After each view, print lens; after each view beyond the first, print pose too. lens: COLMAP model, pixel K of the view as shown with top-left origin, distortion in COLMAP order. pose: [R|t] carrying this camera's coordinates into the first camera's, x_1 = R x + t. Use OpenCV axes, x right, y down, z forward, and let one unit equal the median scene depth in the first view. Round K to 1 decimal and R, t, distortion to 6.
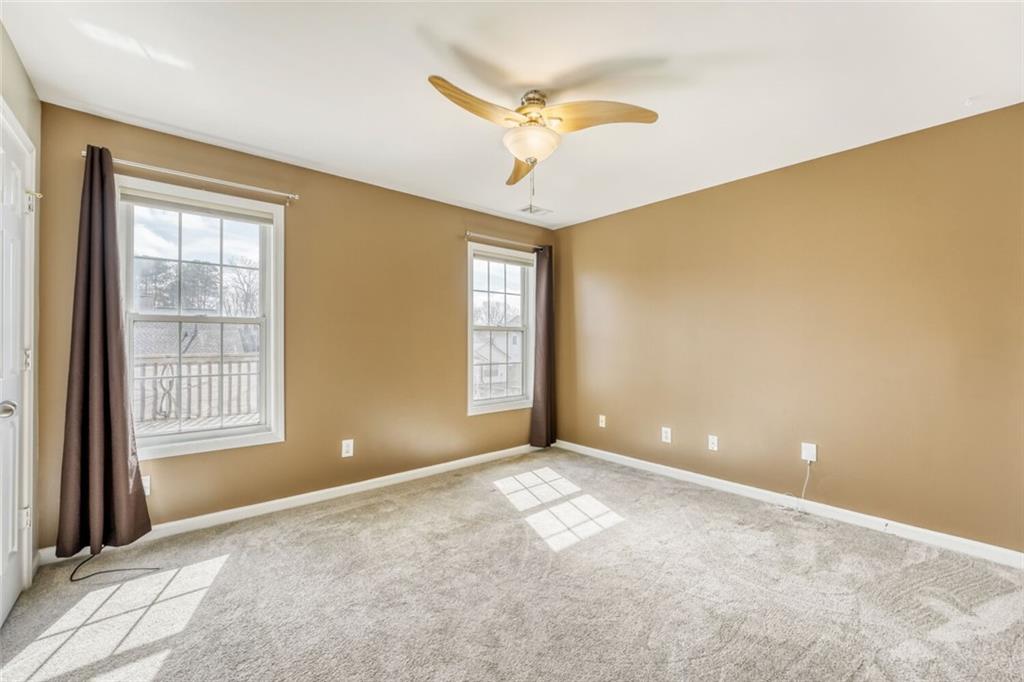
lens RADIAL K [[416.9, 0, 506.6], [0, 416.9, 344.9], [0, 0, 1]] dist [-0.009566, 0.000421]
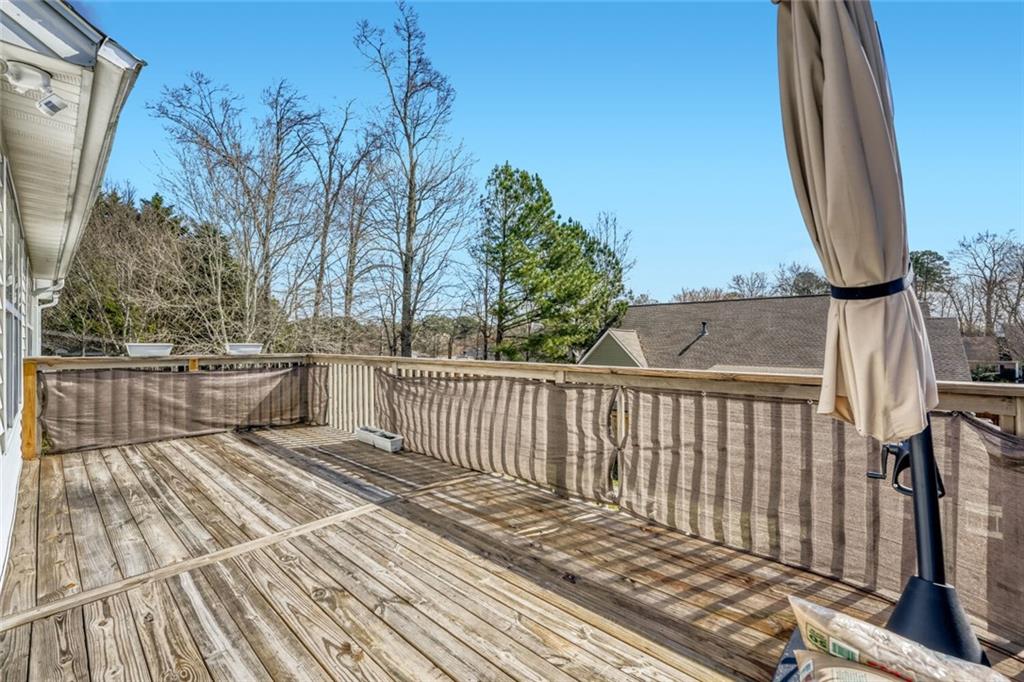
lens RADIAL K [[416.9, 0, 506.6], [0, 416.9, 344.9], [0, 0, 1]] dist [-0.009566, 0.000421]
pose [[0.139460, -0.003574, -0.990221, -0.362019], [-0.010436, 0.999933, -0.005079, 0.001647], [0.990173, 0.011043, 0.139414, 0.774625]]
